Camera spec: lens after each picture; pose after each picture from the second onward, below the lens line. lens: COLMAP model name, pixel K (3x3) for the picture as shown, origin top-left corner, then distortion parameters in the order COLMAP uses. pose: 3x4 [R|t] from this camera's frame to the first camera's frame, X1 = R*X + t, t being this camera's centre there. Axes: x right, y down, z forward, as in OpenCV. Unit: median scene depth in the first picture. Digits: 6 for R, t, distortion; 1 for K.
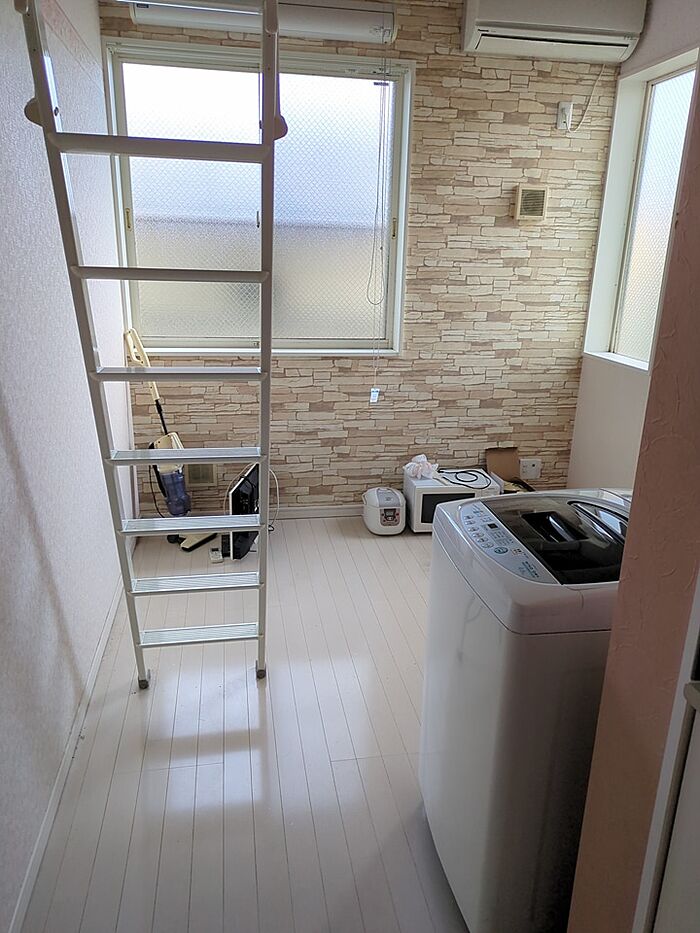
lens RADIAL K [[698.4, 0, 346.7], [0, 698.4, 461.1], [0, 0, 1]] dist [0.024004, -0.006593]
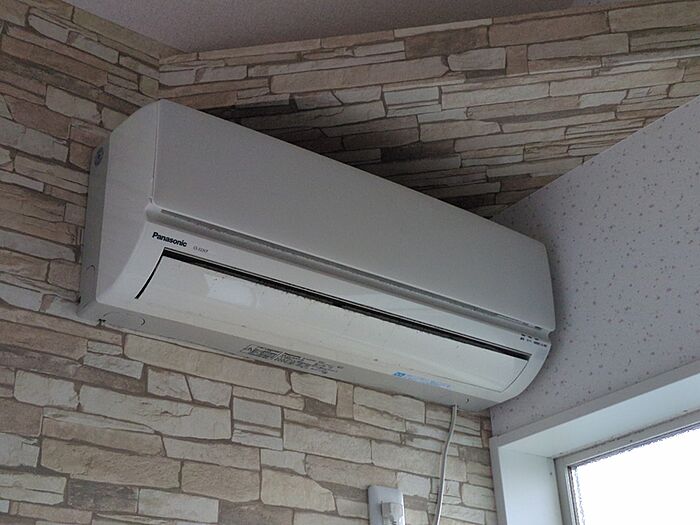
lens RADIAL K [[1036.3, 0, 348.0], [0, 1036.3, 260.7], [0, 0, 1]] dist [0.040576, 0.000000]
pose [[0.877156, 0.168993, 0.449487, 0.056206], [0.198653, 0.724483, -0.660046, -0.269817], [-0.437189, 0.668255, 0.601914, 0.647577]]
